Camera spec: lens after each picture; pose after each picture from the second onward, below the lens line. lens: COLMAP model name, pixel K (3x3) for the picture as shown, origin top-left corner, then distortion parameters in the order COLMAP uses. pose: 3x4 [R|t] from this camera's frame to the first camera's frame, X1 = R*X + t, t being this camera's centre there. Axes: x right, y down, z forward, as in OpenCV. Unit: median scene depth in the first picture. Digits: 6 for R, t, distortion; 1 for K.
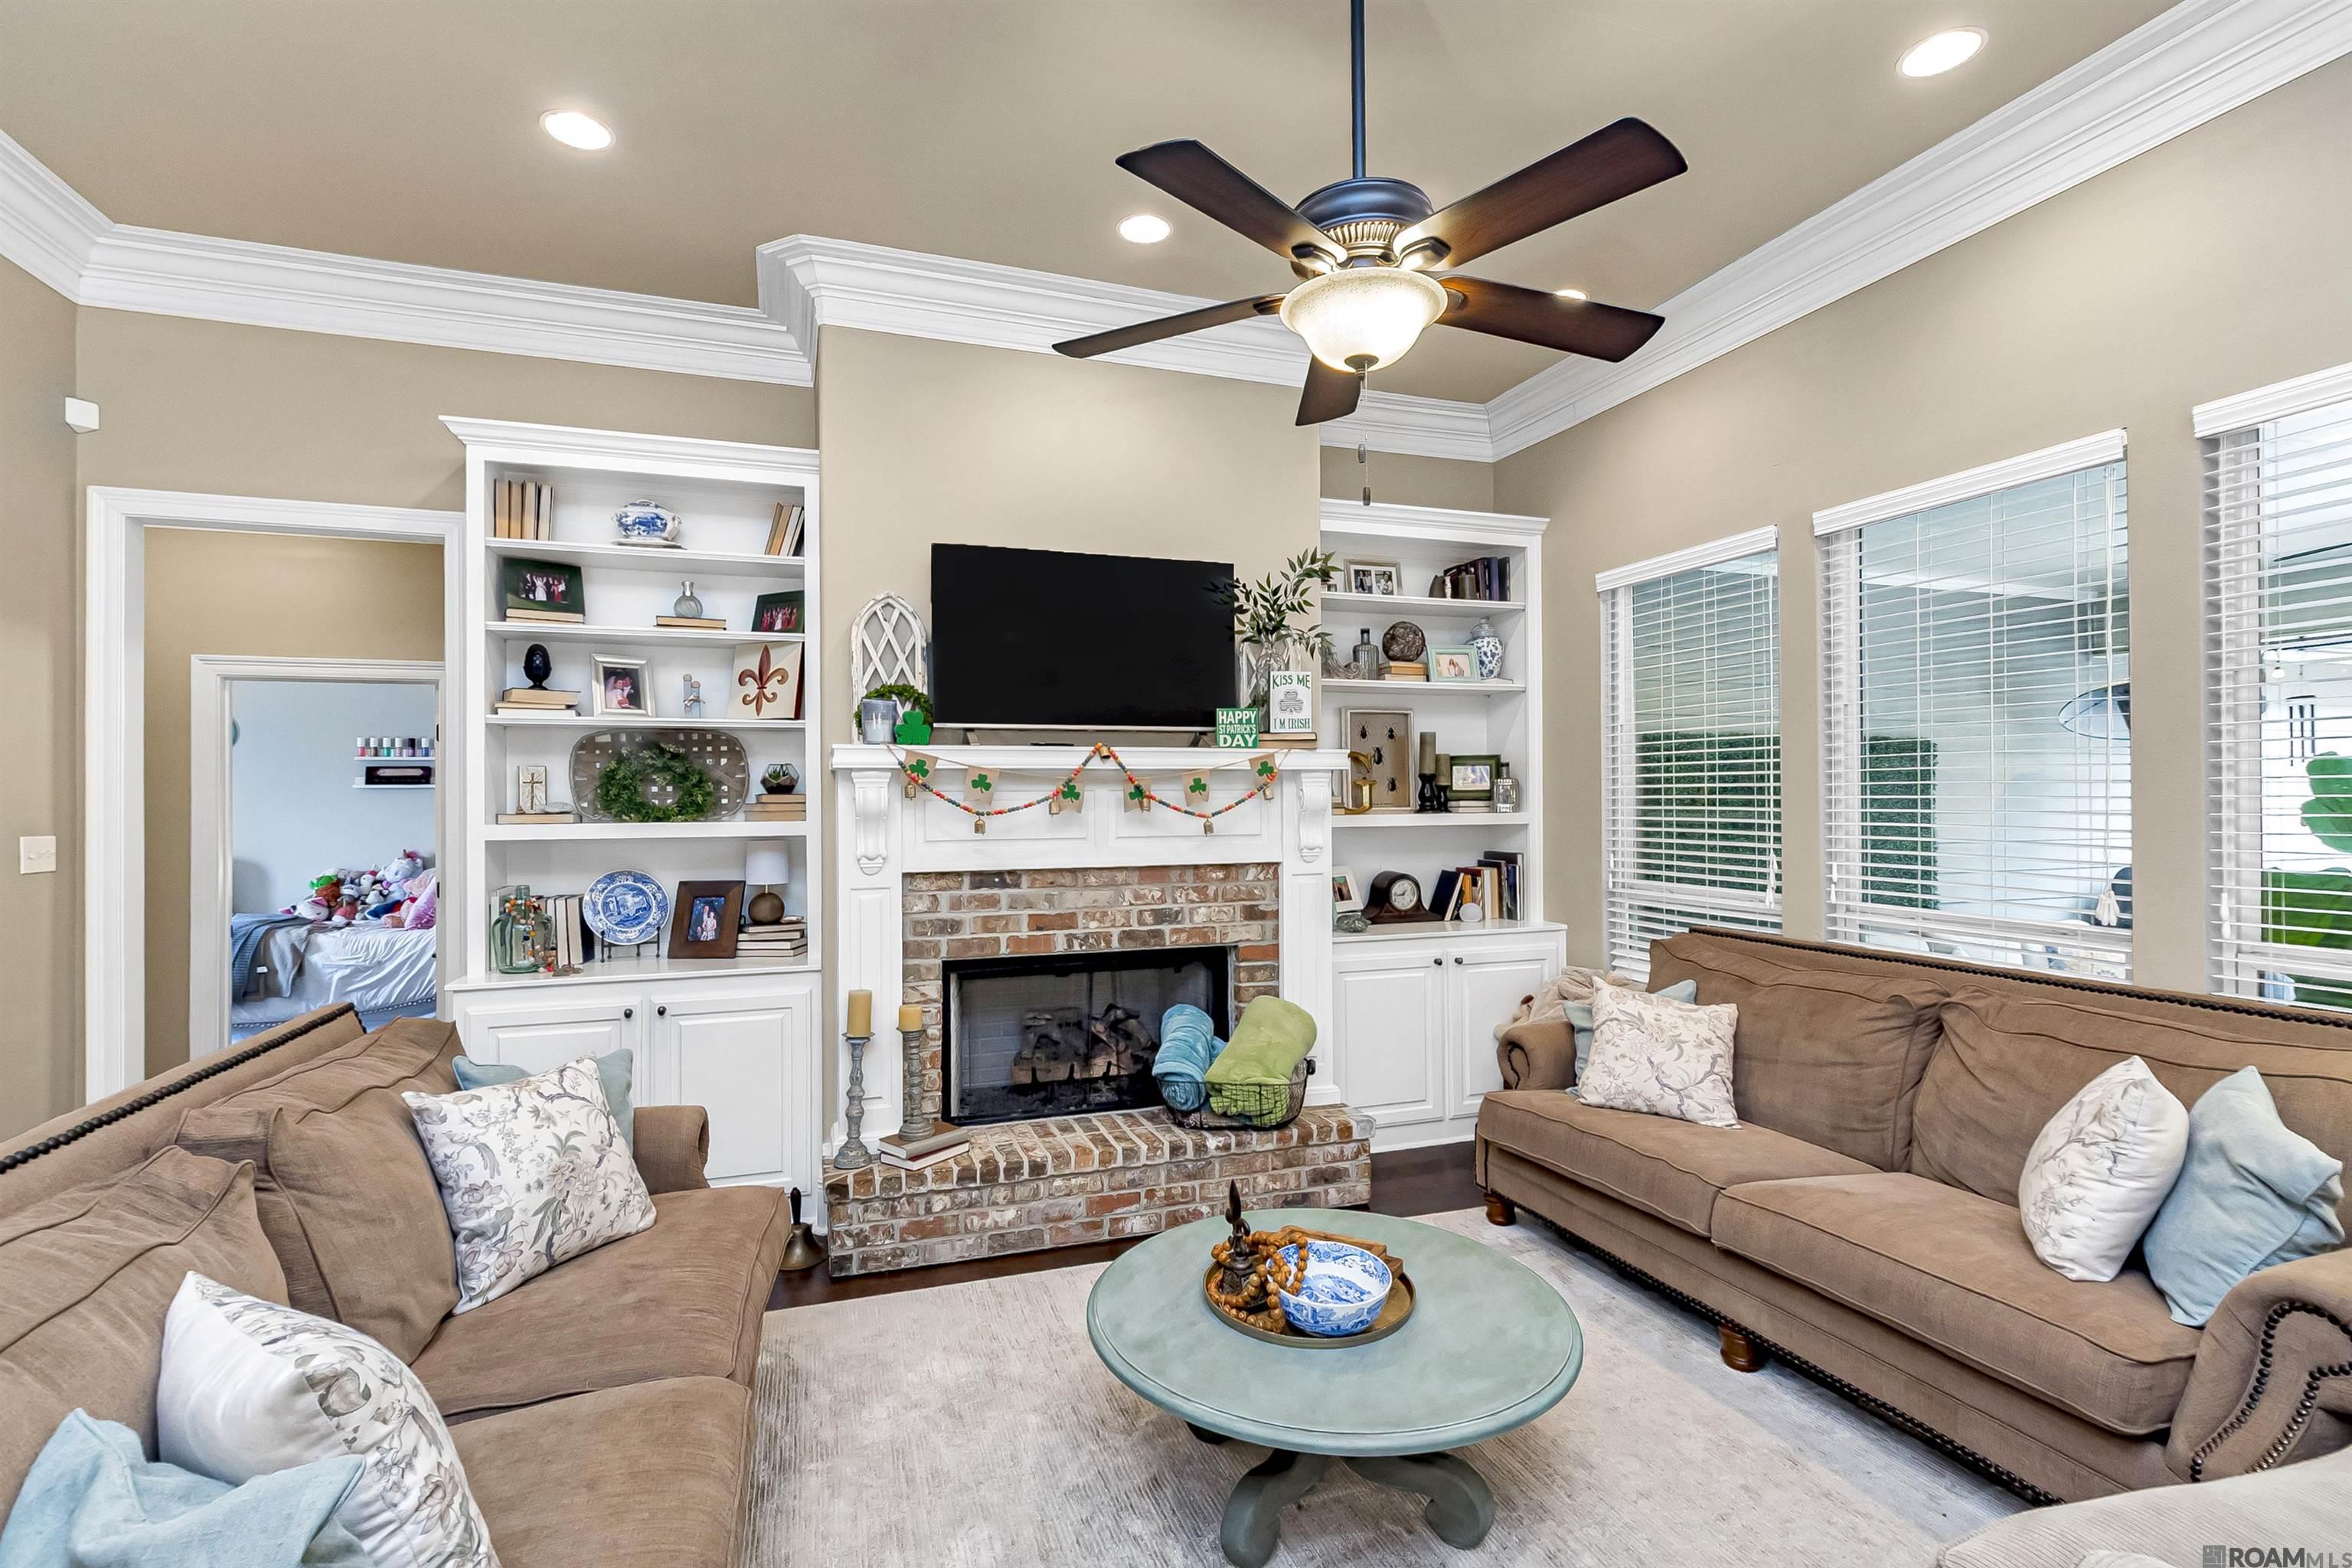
lens RADIAL K [[1104.9, 0, 1272.4], [0, 1104.9, 812.4], [0, 0, 1]] dist [0.003215, 0.000791]
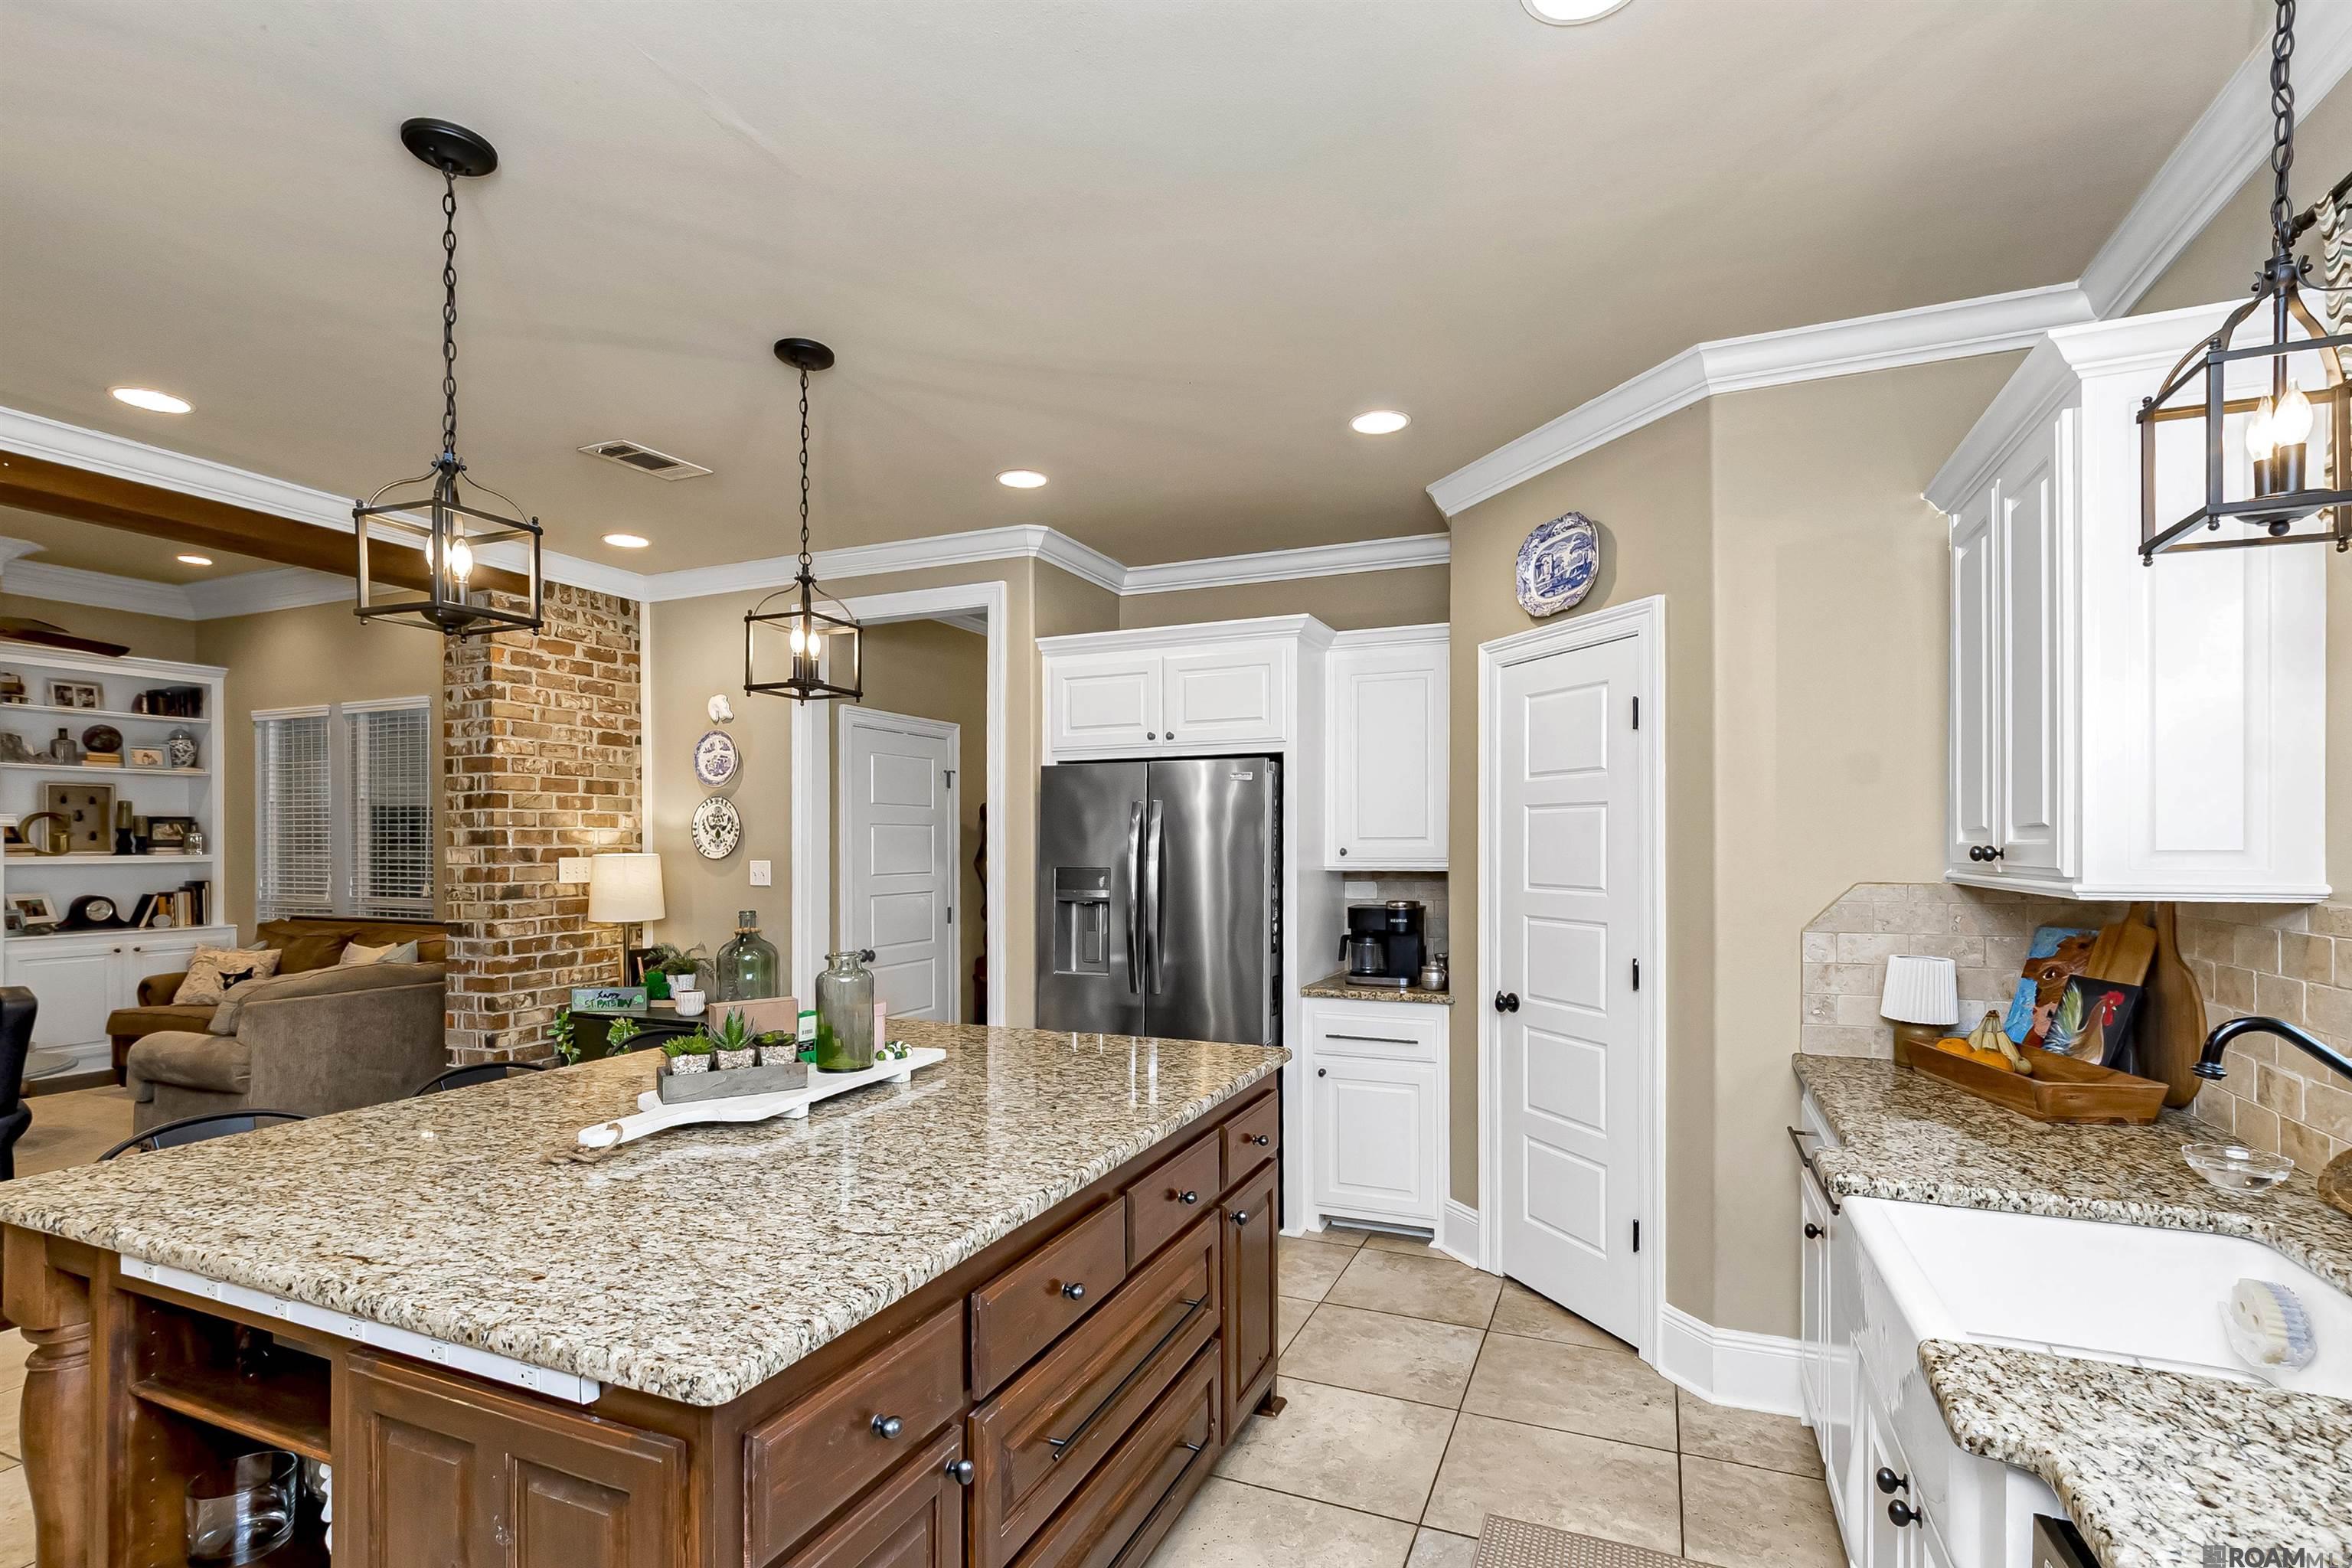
lens RADIAL K [[1153.0, 0, 1234.5], [0, 1153.0, 842.1], [0, 0, 1]] dist [0.002388, 0.000530]
pose [[0.719176, 0.008343, 0.694778, 0.158564], [0.005495, 0.999828, -0.017695, 0.022084], [-0.694806, 0.016544, 0.719007, -1.354452]]
